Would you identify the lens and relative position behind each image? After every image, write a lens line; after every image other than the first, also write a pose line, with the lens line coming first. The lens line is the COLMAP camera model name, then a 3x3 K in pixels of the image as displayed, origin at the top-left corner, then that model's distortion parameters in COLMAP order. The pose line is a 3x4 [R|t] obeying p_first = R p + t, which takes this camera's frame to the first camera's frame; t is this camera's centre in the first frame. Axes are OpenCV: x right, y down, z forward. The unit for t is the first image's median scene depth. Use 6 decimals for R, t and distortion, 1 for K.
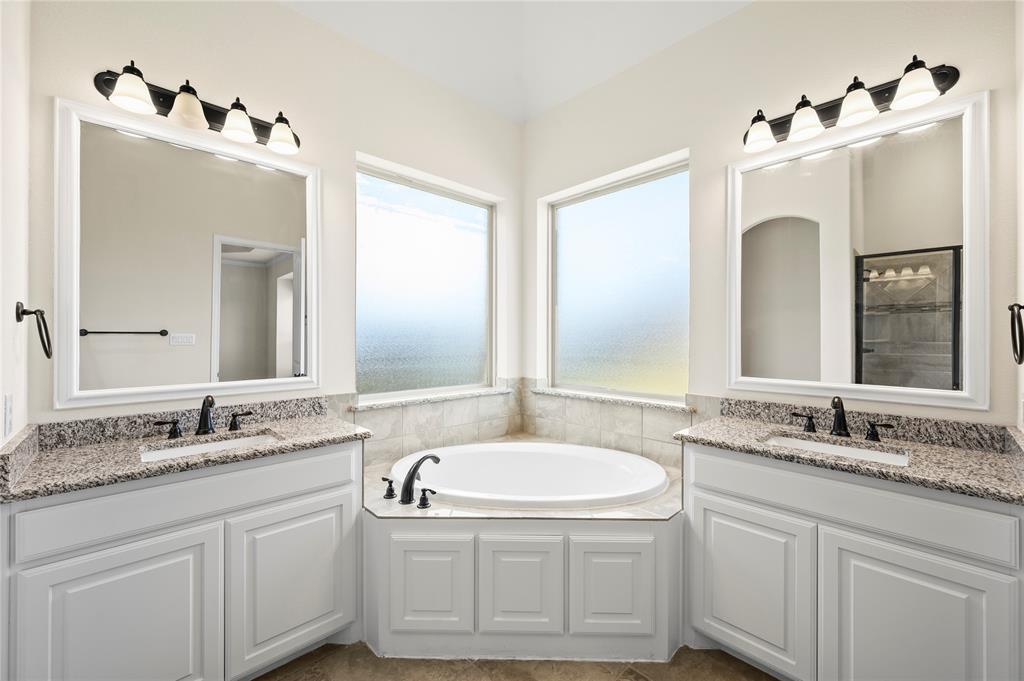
lens RADIAL K [[407.6, 0, 512.8], [0, 407.6, 337.2], [0, 0, 1]] dist [0.001185, 0.000126]
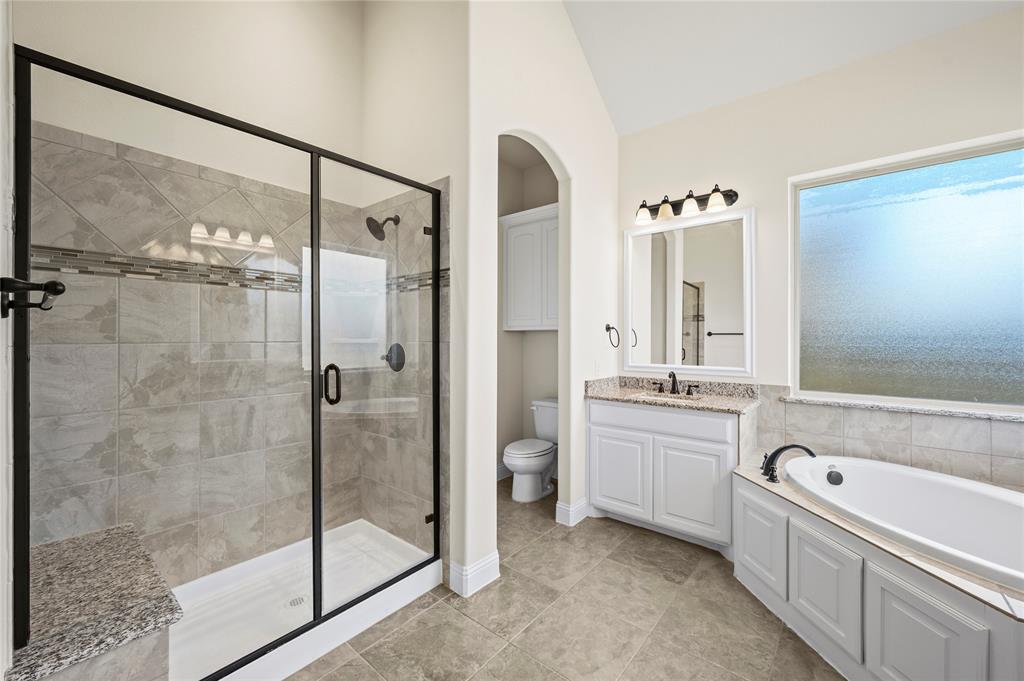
lens RADIAL K [[404.4, 0, 512.9], [0, 404.4, 341.1], [0, 0, 1]] dist [-0.000276, 0.000050]
pose [[0.113902, 0.007909, -0.993461, 0.877139], [-0.000001, 0.999968, 0.007961, -0.001740], [0.993492, -0.000906, 0.113898, 0.118439]]
